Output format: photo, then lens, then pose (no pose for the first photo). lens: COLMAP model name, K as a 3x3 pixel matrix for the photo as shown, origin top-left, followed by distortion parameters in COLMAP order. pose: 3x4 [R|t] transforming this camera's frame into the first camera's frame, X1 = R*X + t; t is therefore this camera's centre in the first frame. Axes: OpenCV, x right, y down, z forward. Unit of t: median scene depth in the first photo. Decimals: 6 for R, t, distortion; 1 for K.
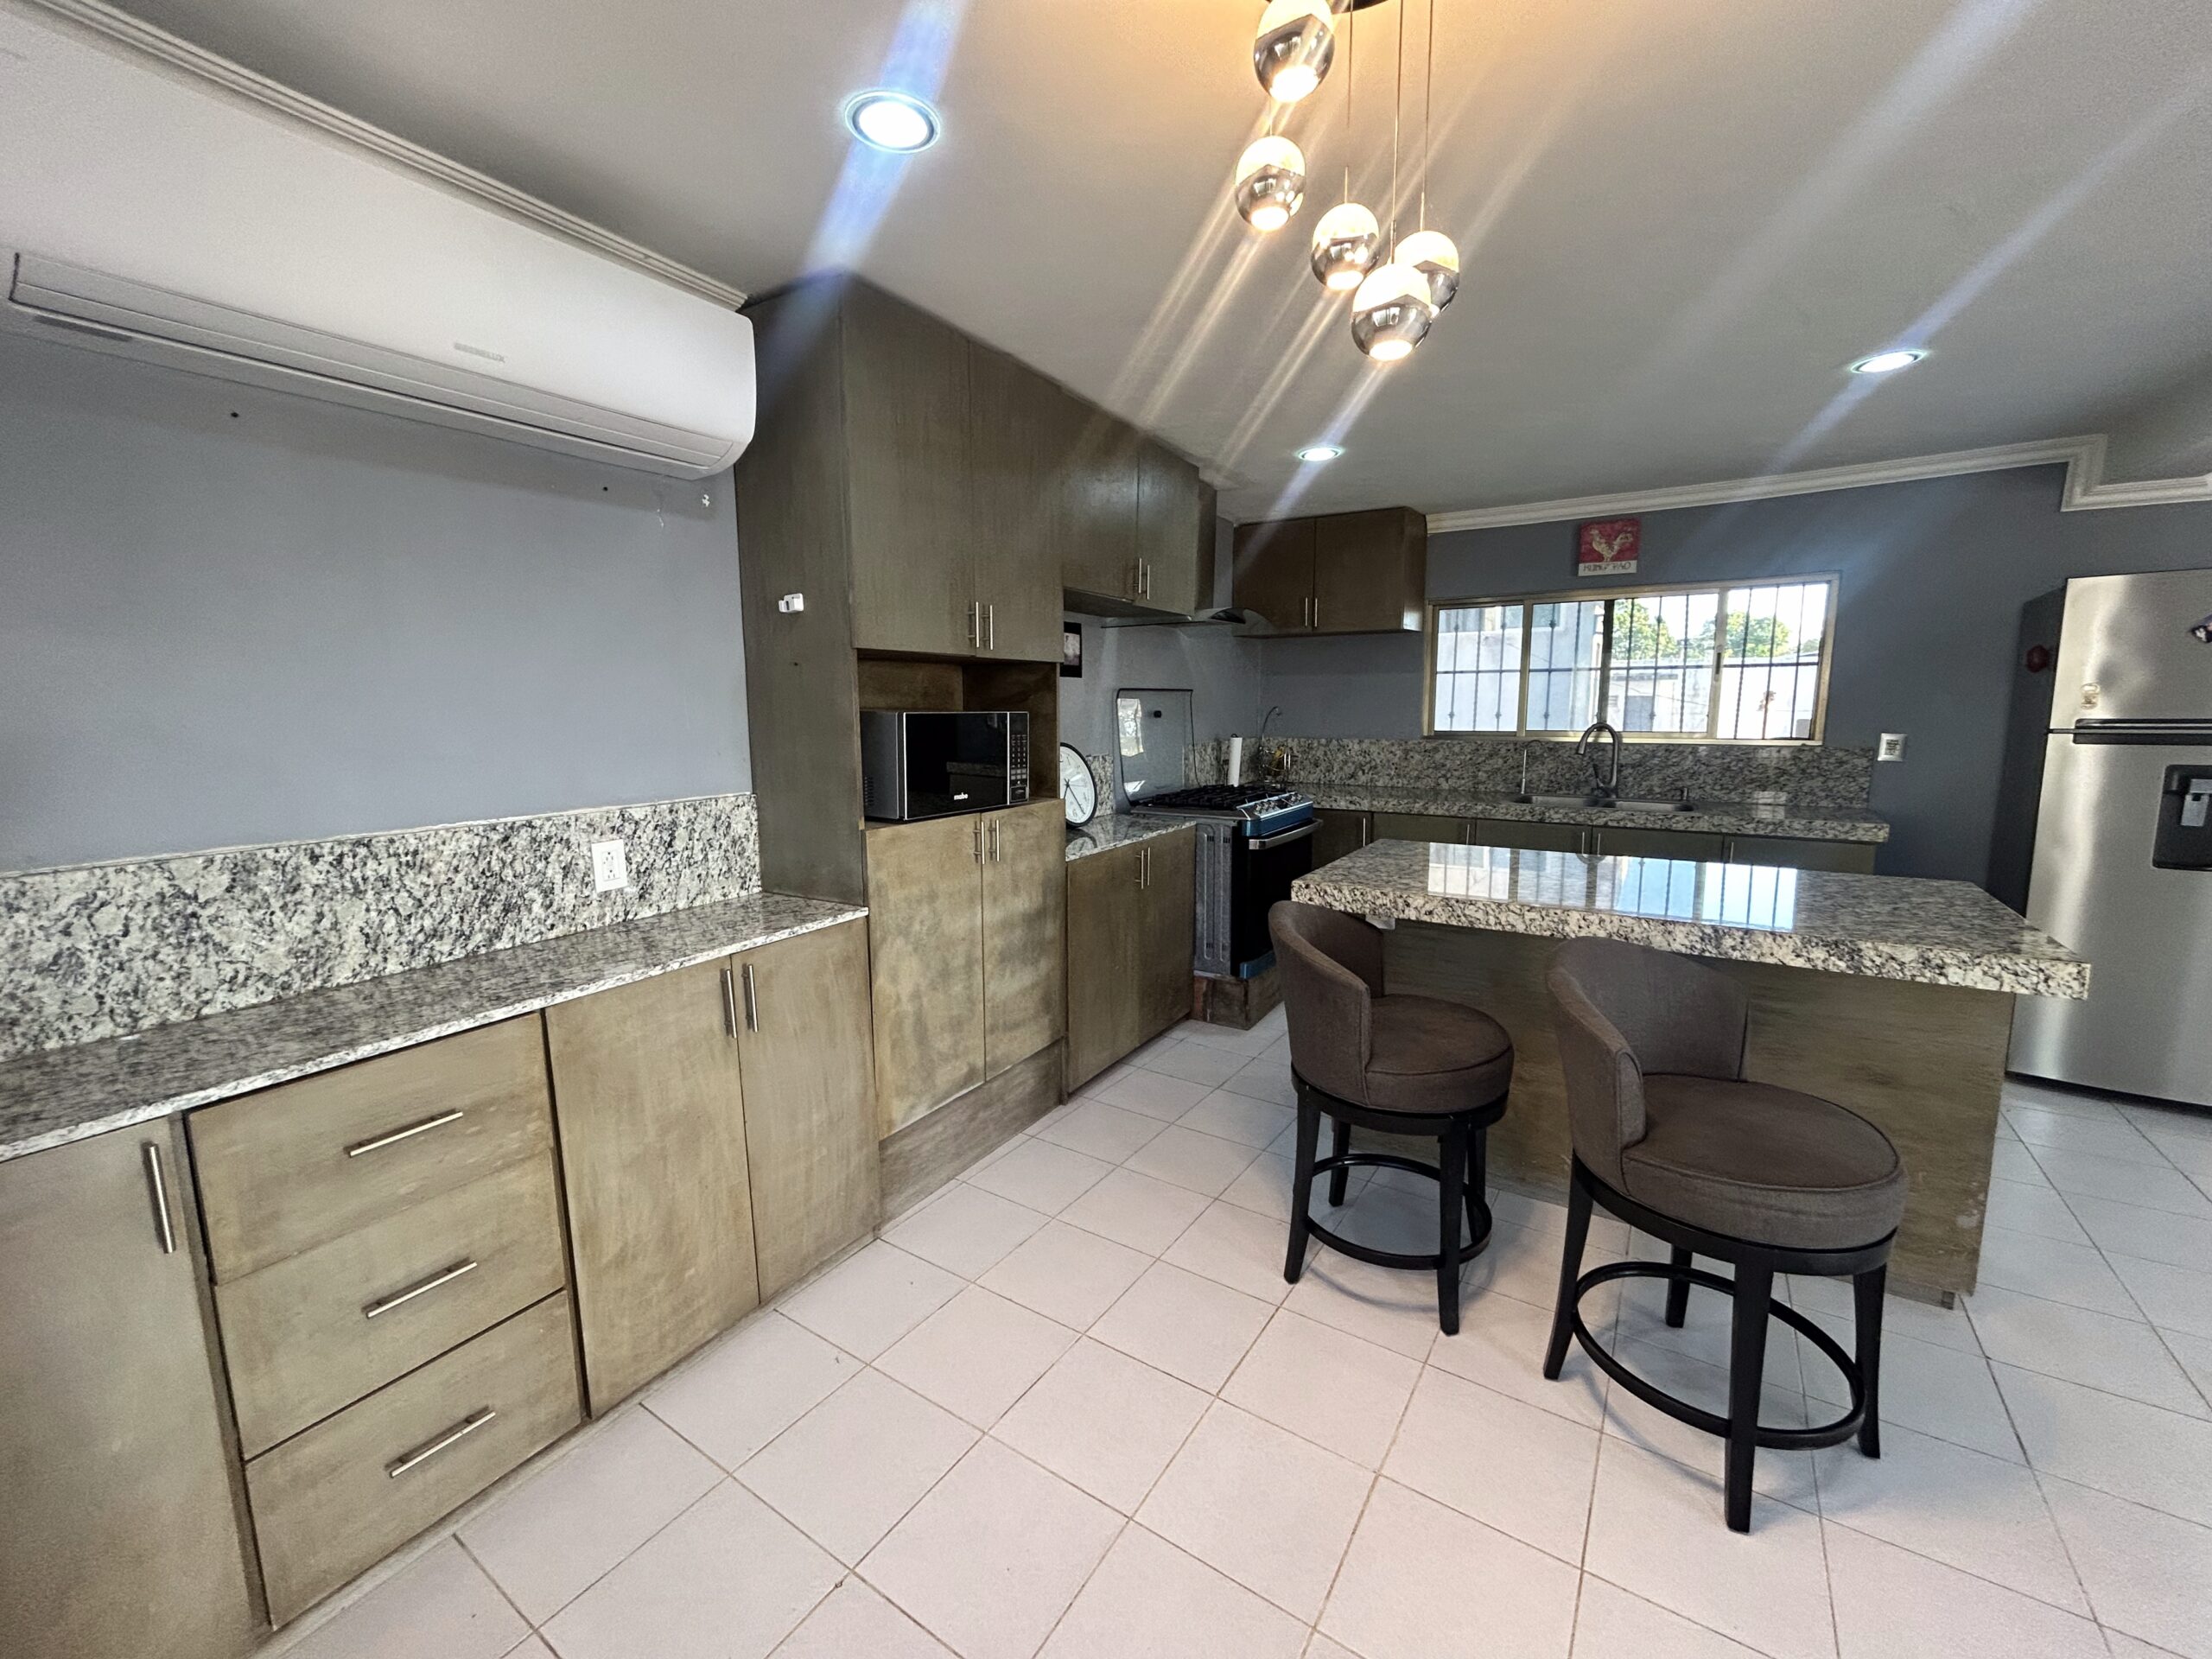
lens RADIAL K [[893.3, 0, 1103.3], [0, 893.3, 831.4], [0, 0, 1]] dist [0.003151, -0.001273]
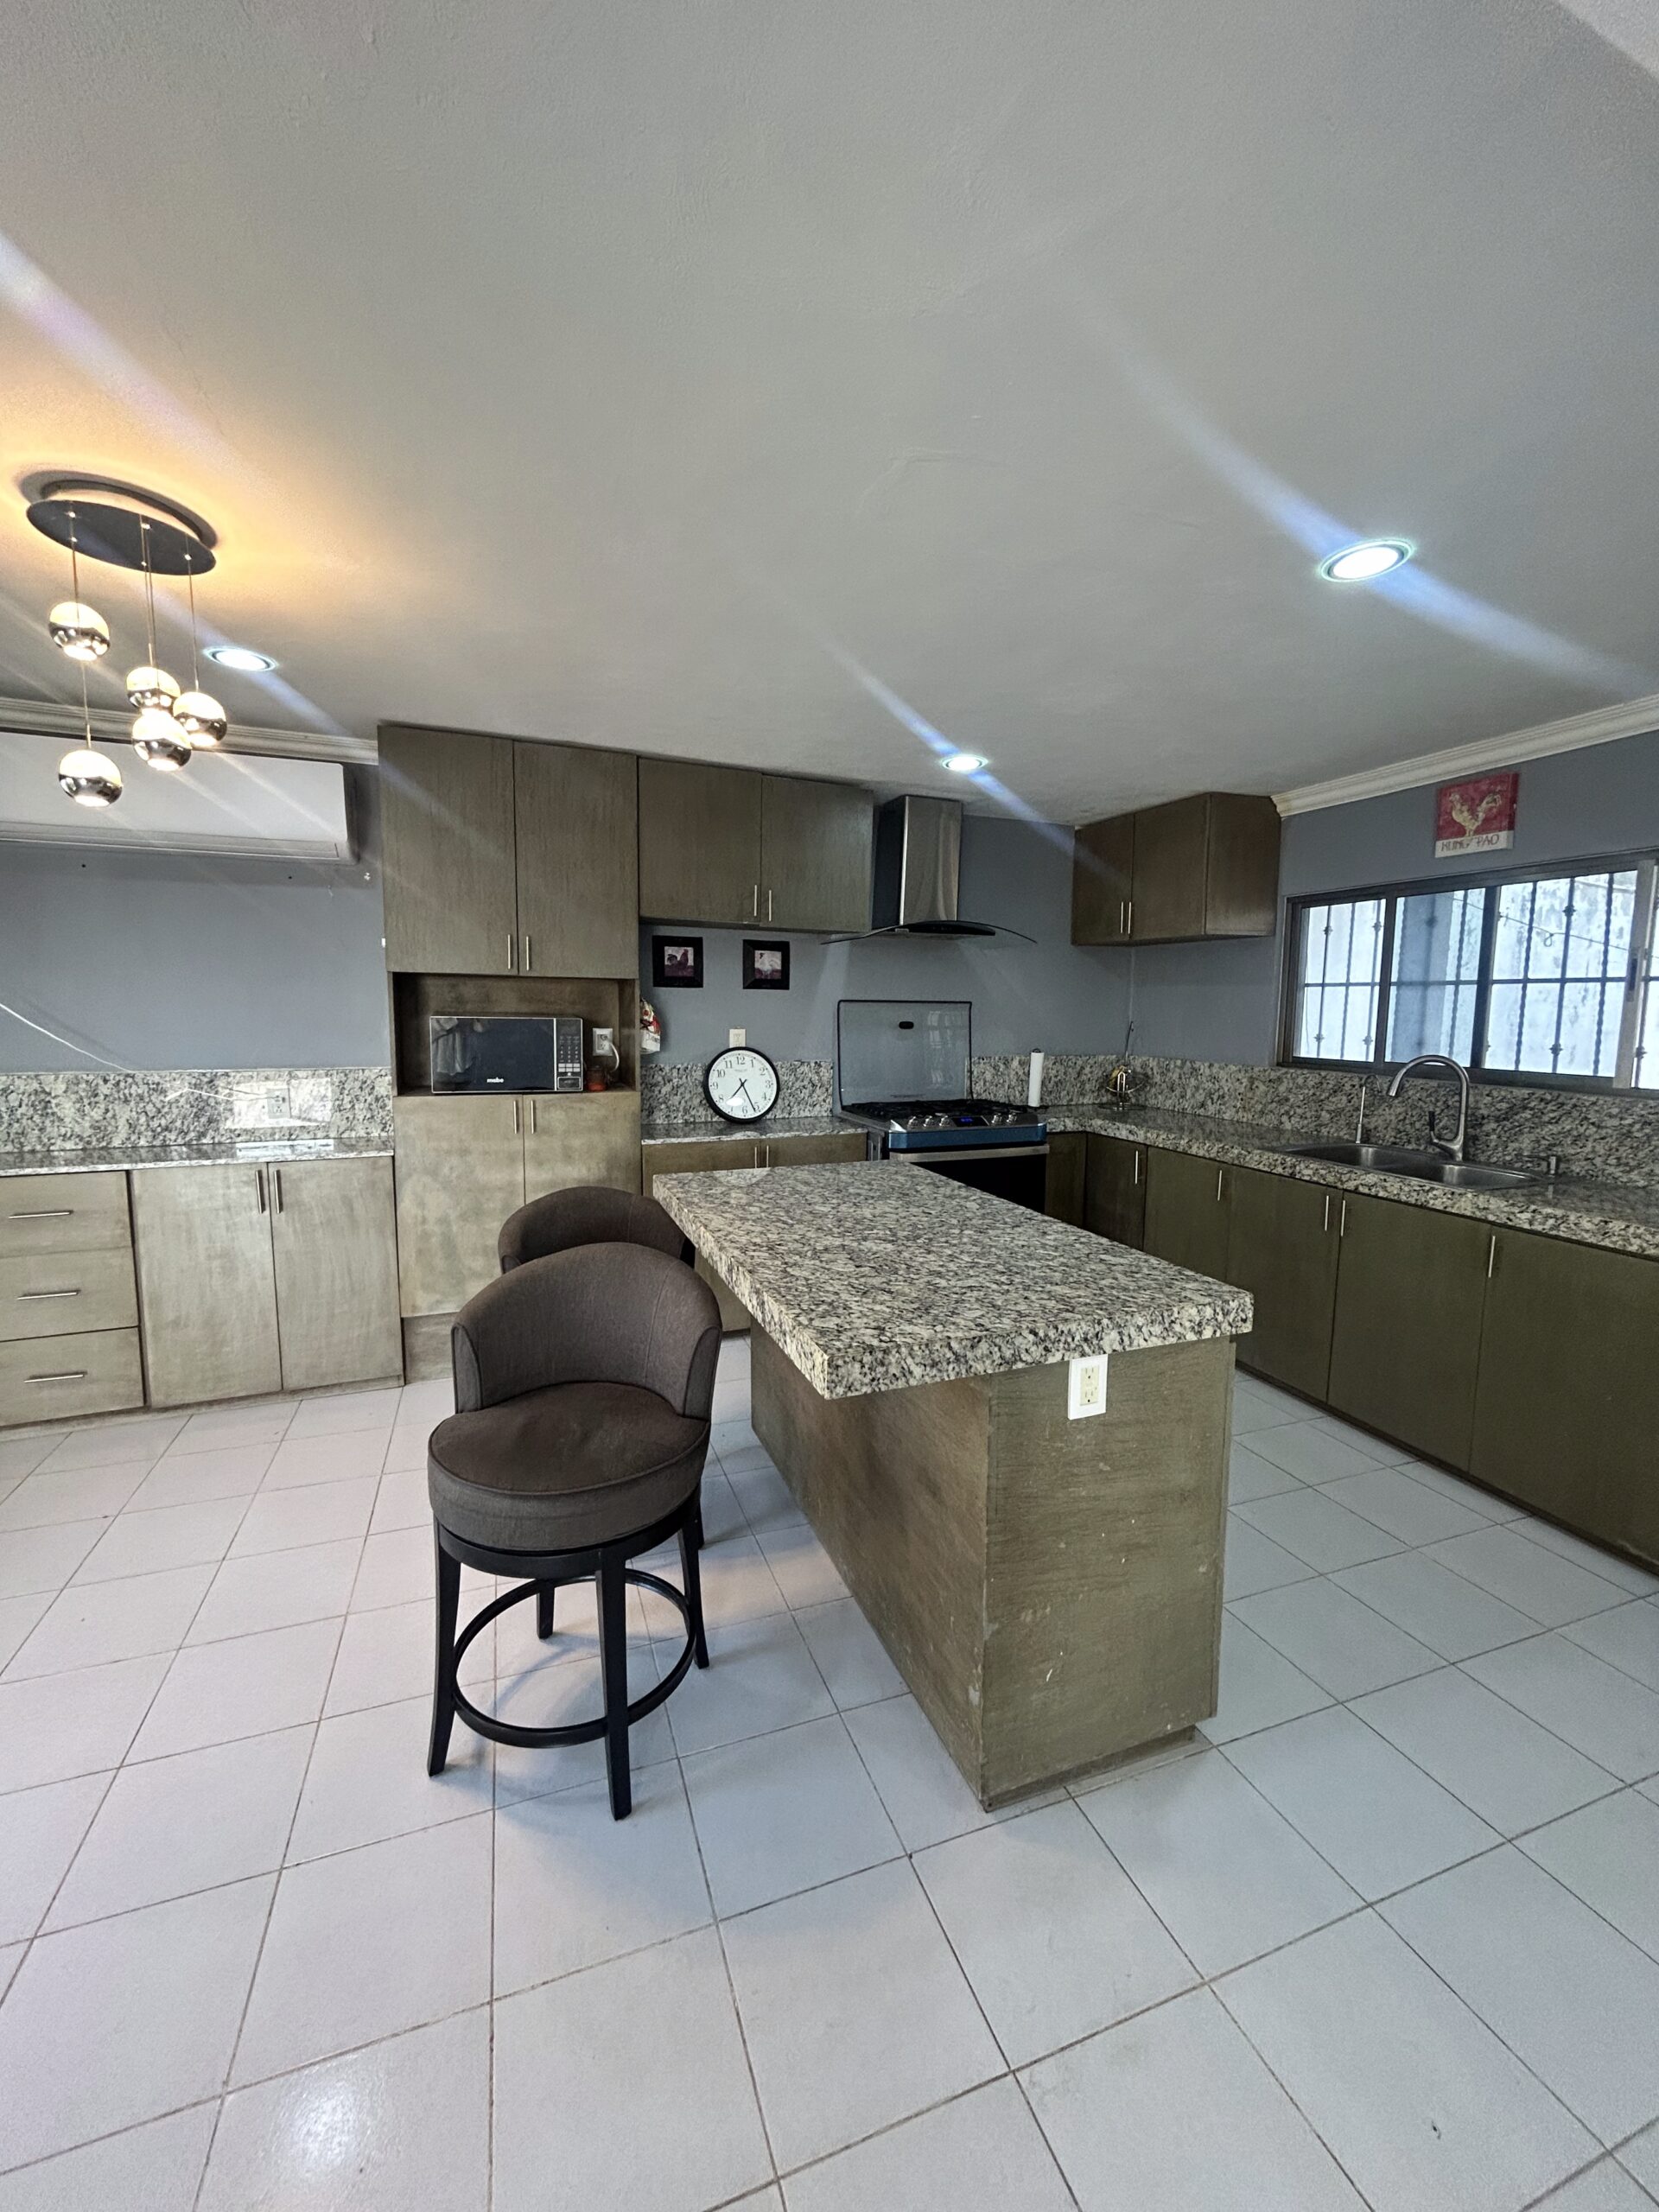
lens RADIAL K [[893.3, 0, 828.1], [0, 893.3, 1104.9], [0, 0, 1]] dist [0.003151, -0.001273]
pose [[0.806624, 0.082732, -0.585246, 1.060591], [-0.102549, 0.994728, -0.000722, -0.054078], [0.582100, 0.060599, 0.810856, 0.216965]]
